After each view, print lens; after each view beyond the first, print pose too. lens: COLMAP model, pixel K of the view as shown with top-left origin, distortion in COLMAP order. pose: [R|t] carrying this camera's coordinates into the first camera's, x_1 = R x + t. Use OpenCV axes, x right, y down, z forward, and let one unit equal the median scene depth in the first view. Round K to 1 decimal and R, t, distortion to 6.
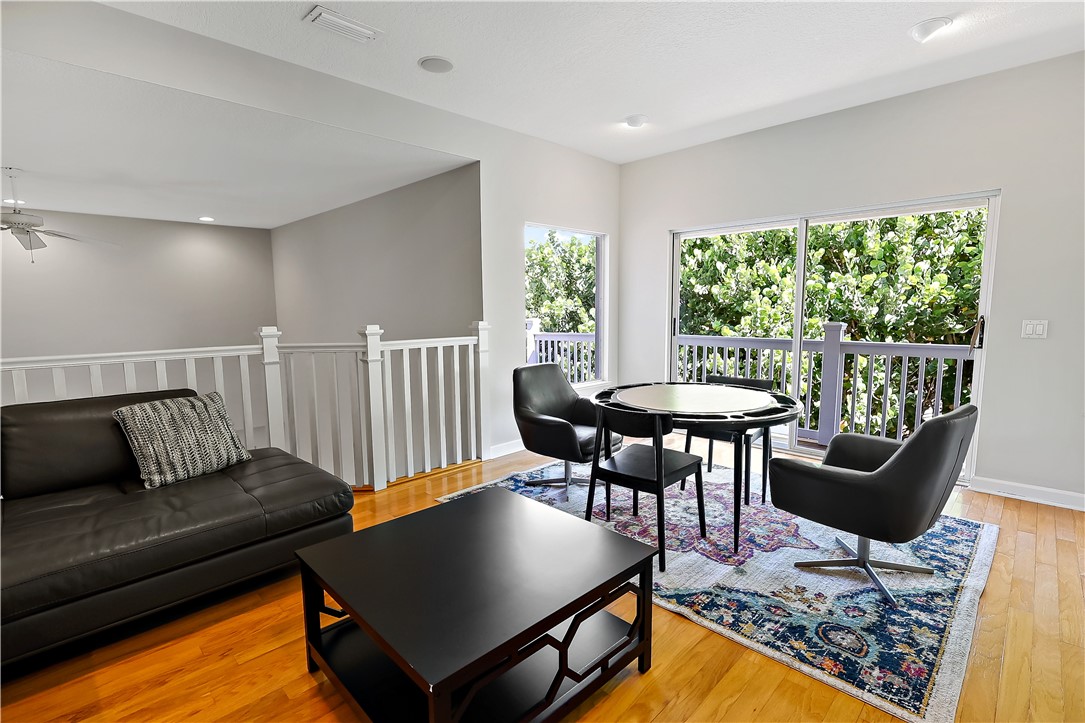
lens RADIAL K [[497.7, 0, 562.7], [0, 497.7, 358.7], [0, 0, 1]] dist [-0.000826, -0.000489]
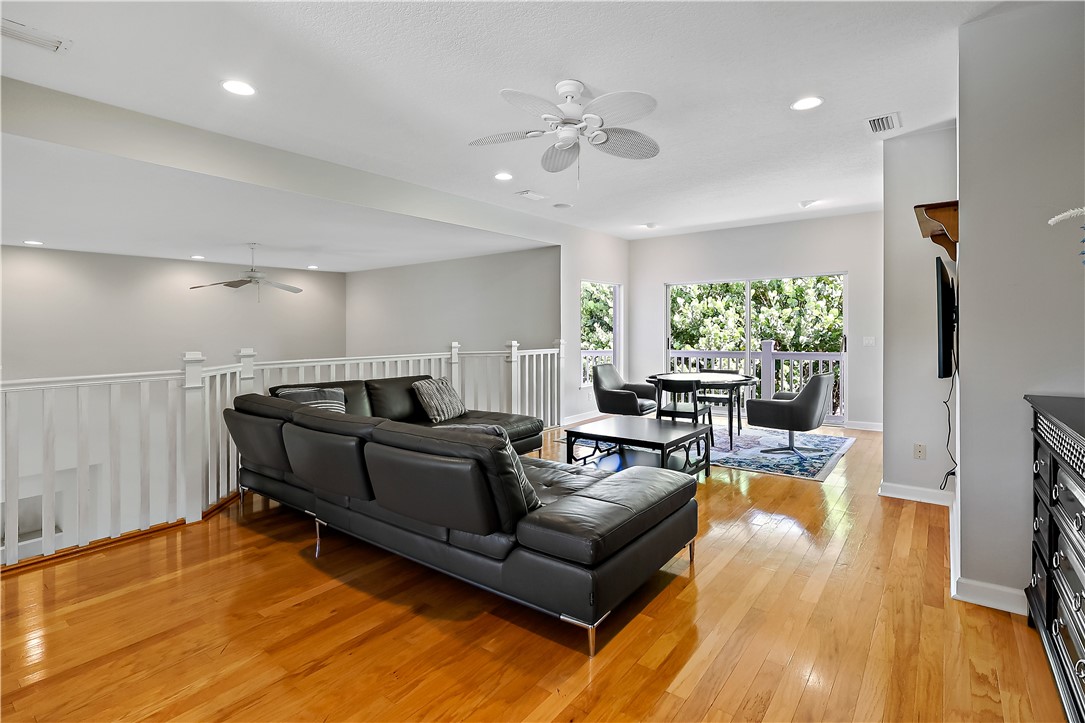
lens RADIAL K [[523.0, 0, 511.1], [0, 523.0, 327.7], [0, 0, 1]] dist [0.003627, 0.000298]
pose [[0.998250, -0.000047, 0.059128, -0.277137], [0.006658, 0.993730, -0.111608, 0.050999], [-0.058751, 0.111807, 0.991992, -0.461082]]
